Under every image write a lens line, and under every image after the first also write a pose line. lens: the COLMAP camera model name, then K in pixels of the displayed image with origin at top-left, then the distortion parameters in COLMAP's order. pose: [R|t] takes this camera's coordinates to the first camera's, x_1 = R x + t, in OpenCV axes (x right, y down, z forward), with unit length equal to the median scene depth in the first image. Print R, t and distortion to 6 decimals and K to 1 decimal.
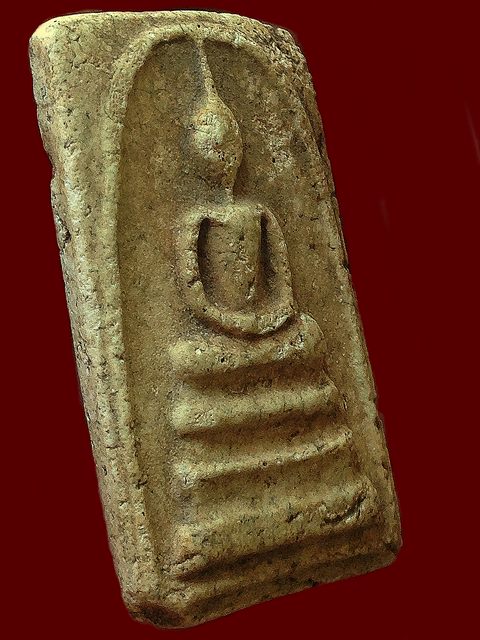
lens RADIAL K [[1620.4, 0, 240.0], [0, 1620.4, 320.3], [0, 0, 1]] dist [-0.091477, 0.000000]
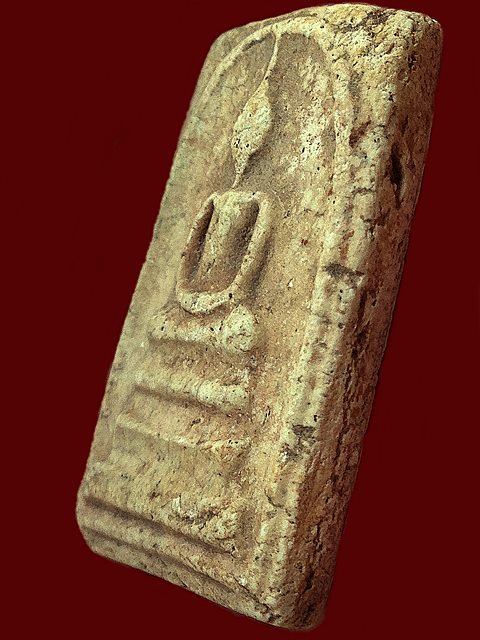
lens RADIAL K [[1343.6, 0, 240.1], [0, 1343.6, 319.6], [0, 0, 1]] dist [-0.039516, 0.000000]
pose [[-0.090419, 0.055503, -0.994356, 0.807219], [-0.196103, 0.977906, 0.072417, -0.051866], [0.976406, 0.201545, -0.077537, 1.045708]]
